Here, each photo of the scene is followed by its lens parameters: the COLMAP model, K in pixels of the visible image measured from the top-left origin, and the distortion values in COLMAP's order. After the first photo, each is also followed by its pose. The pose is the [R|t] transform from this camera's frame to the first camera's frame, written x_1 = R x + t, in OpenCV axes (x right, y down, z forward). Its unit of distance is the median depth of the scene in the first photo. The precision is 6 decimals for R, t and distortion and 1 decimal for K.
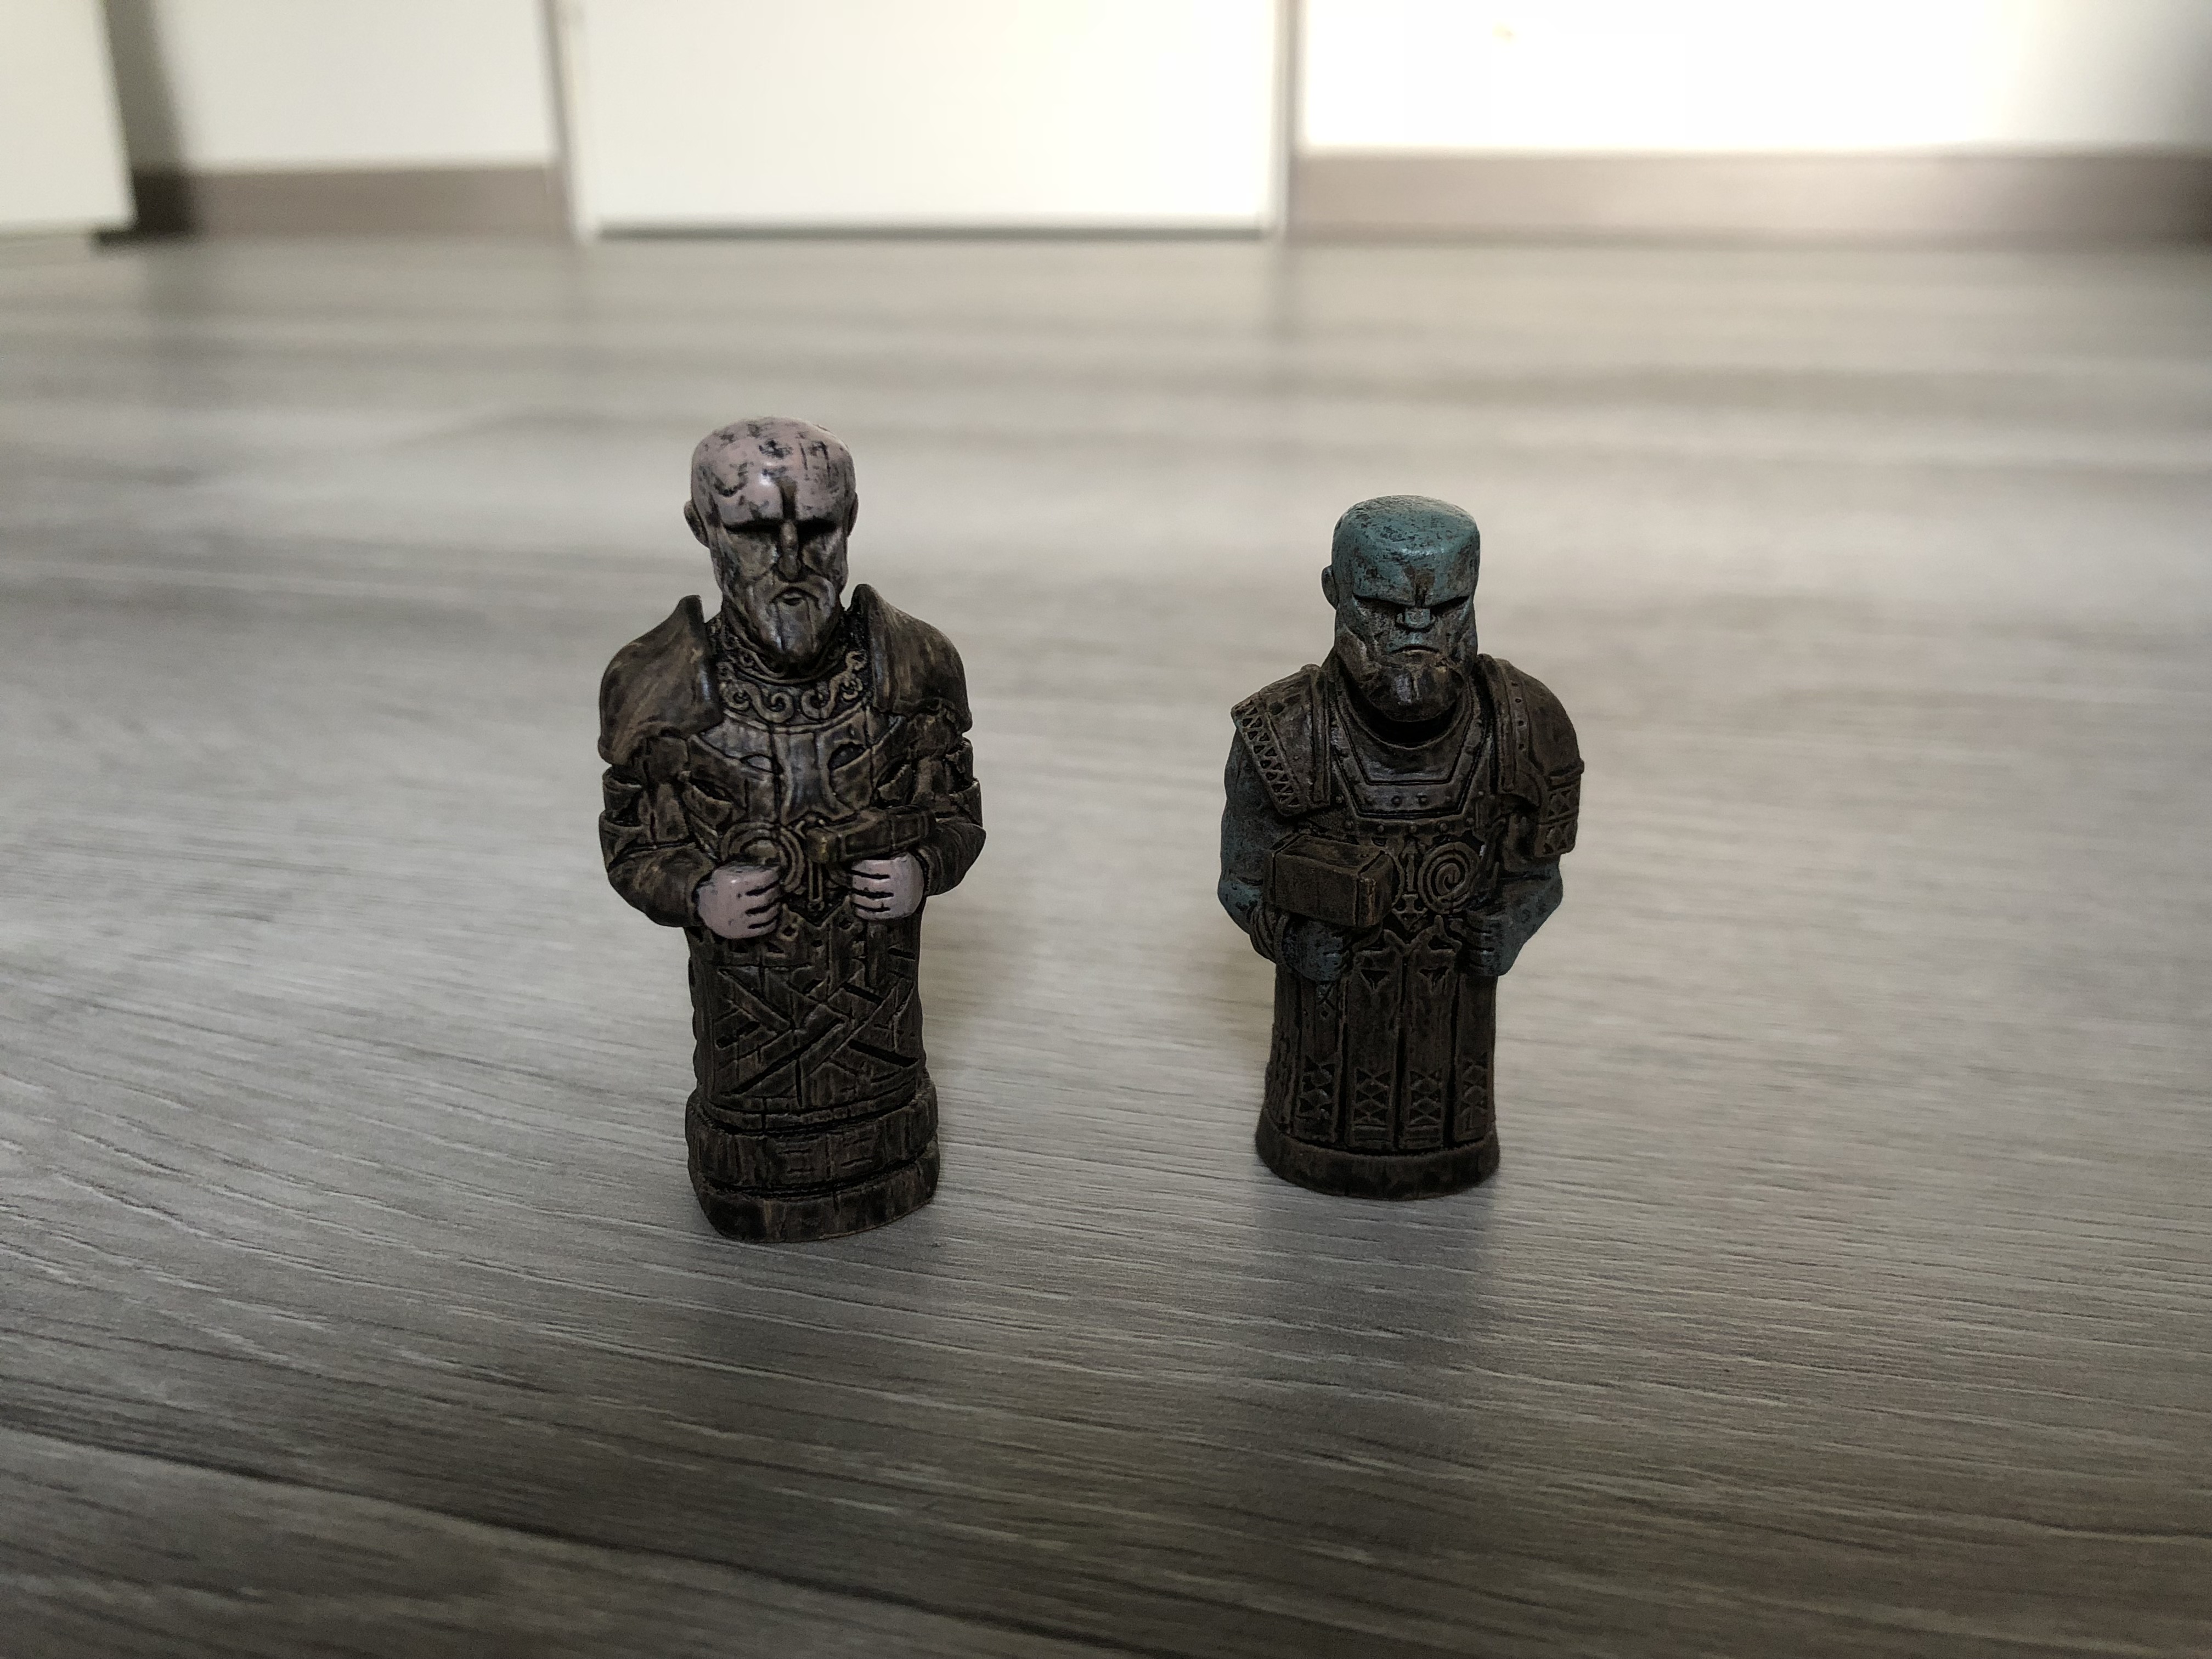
lens RADIAL K [[1848.0, 0, 1118.8], [0, 1848.0, 842.5], [0, 0, 1]] dist [-0.032717, 0.009238]
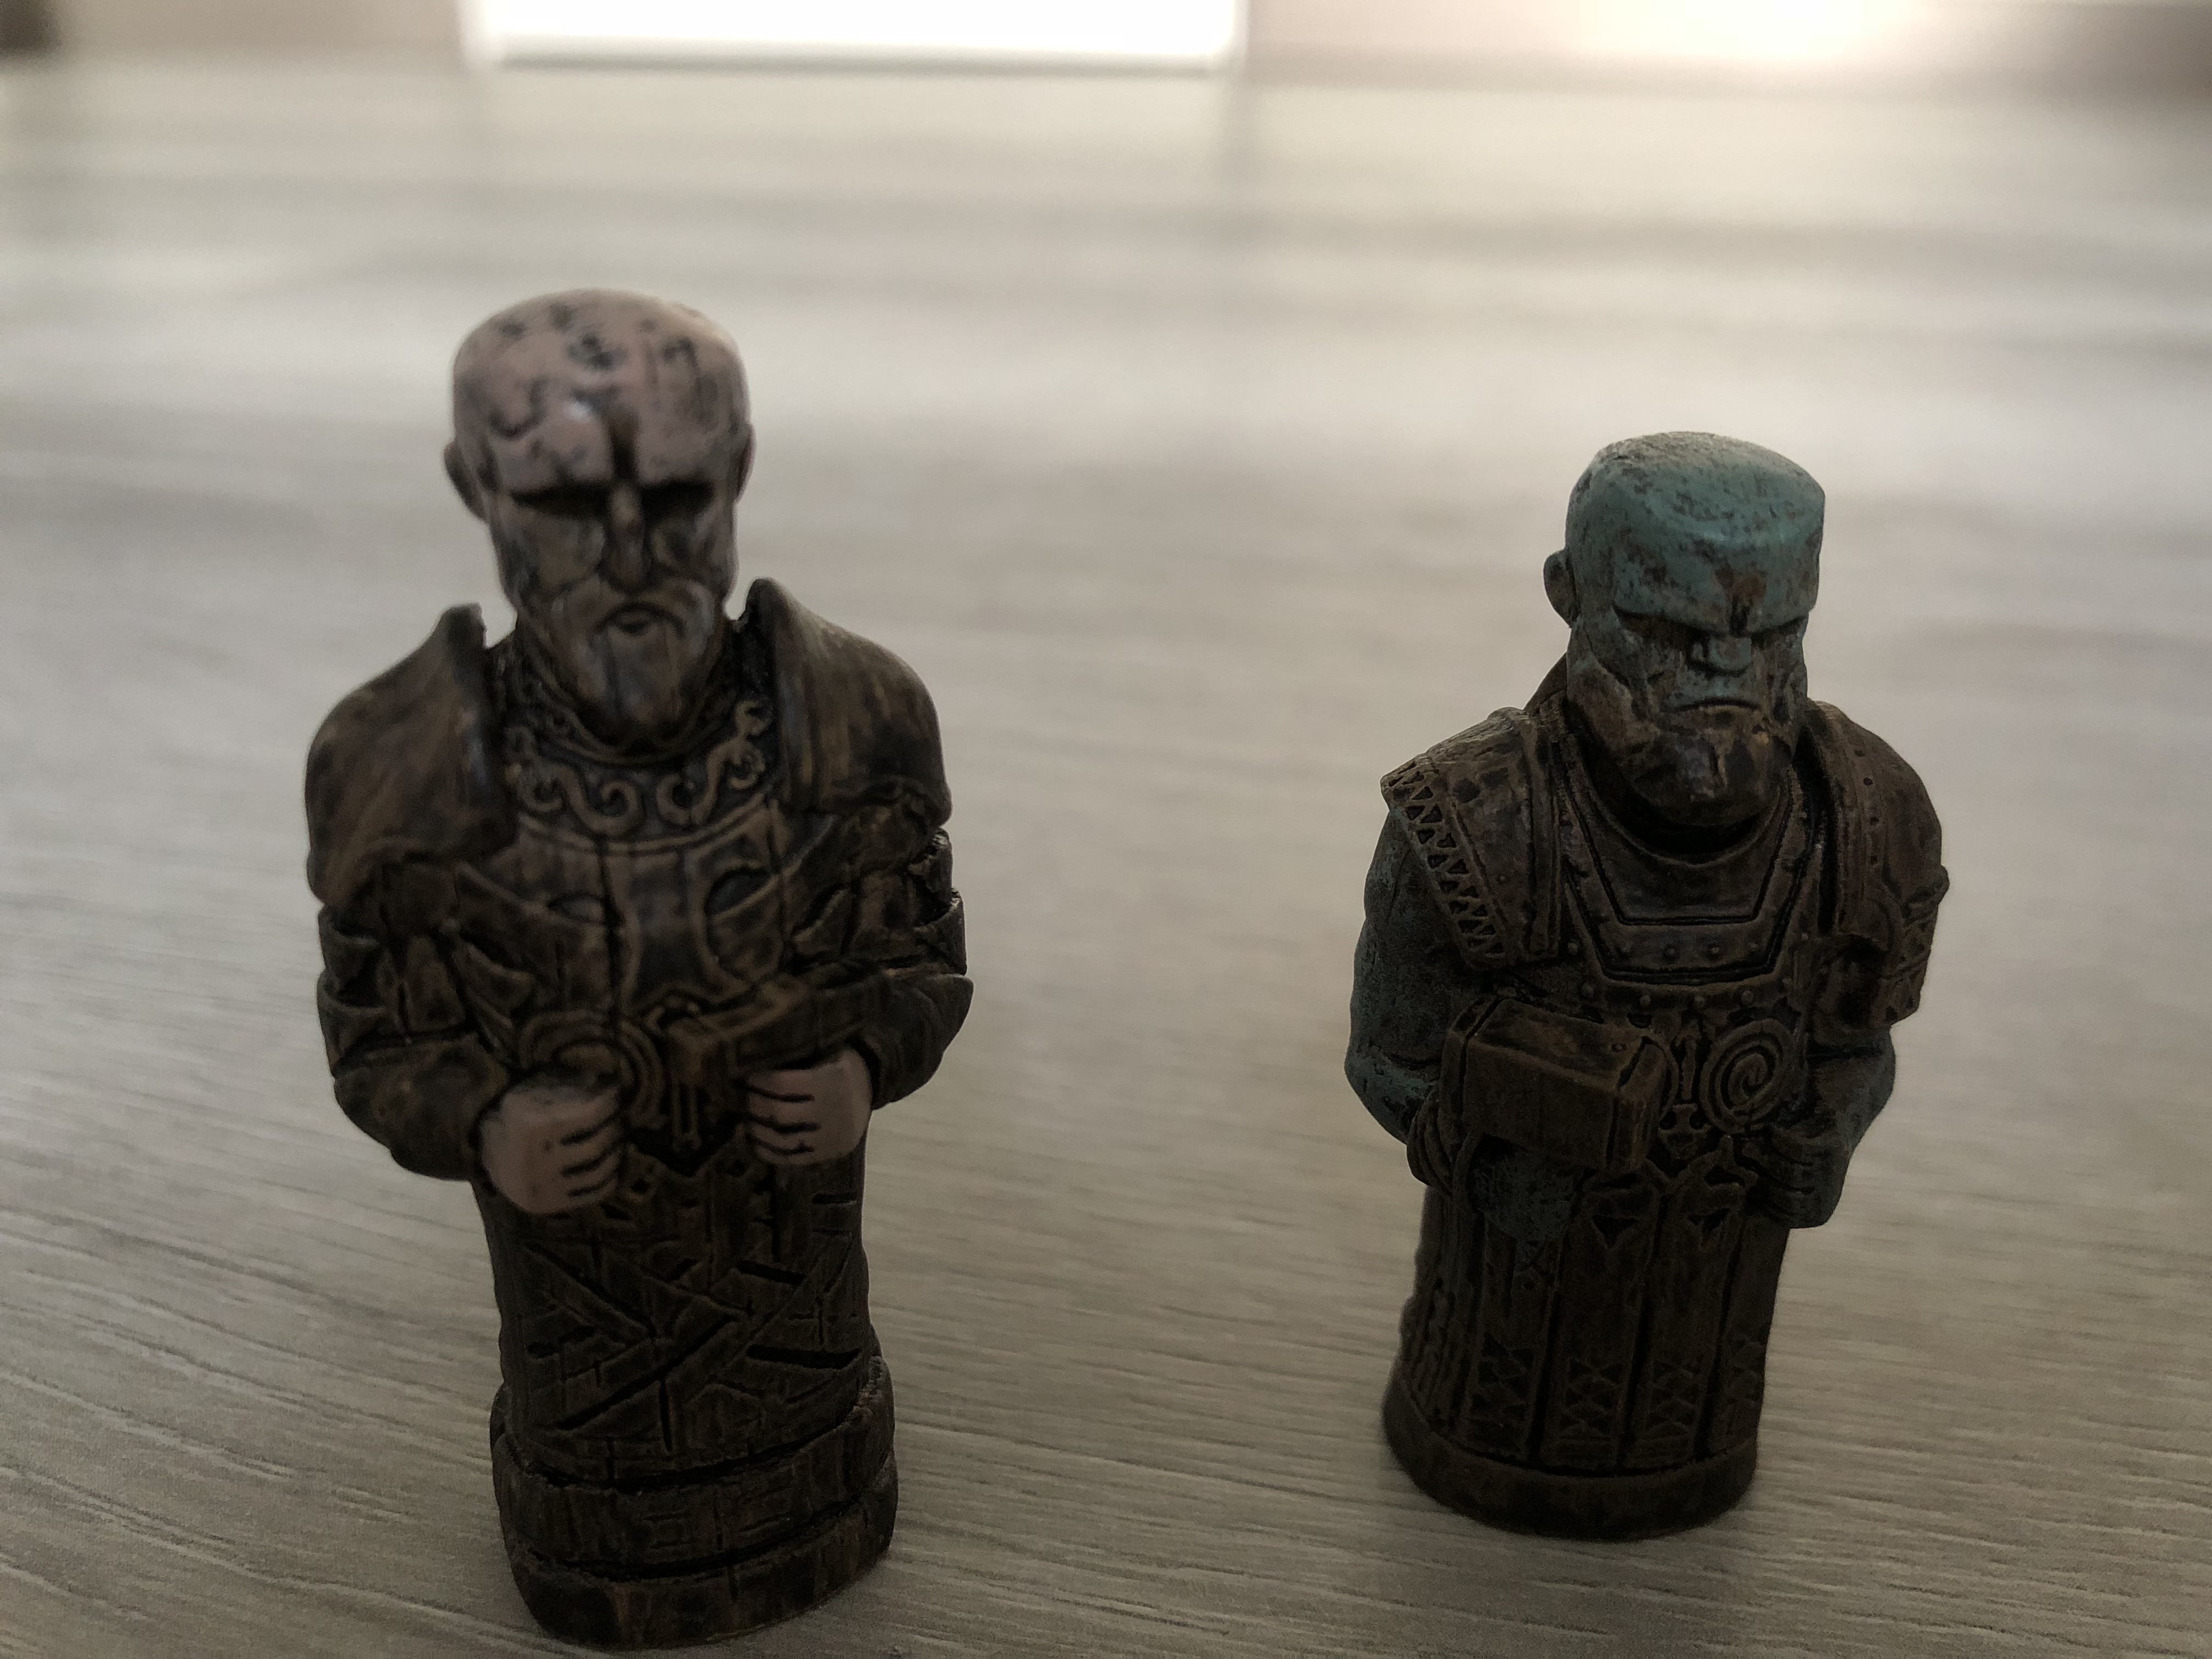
lens RADIAL K [[1848.0, 0, 1087.0], [0, 1848.0, 821.6], [0, 0, 1]] dist [-0.032717, 0.009238]
pose [[0.999789, 0.001913, 0.020470, -0.048287], [-0.003352, 0.997505, 0.070511, -0.103976], [-0.020284, -0.070565, 0.997301, 0.408232]]
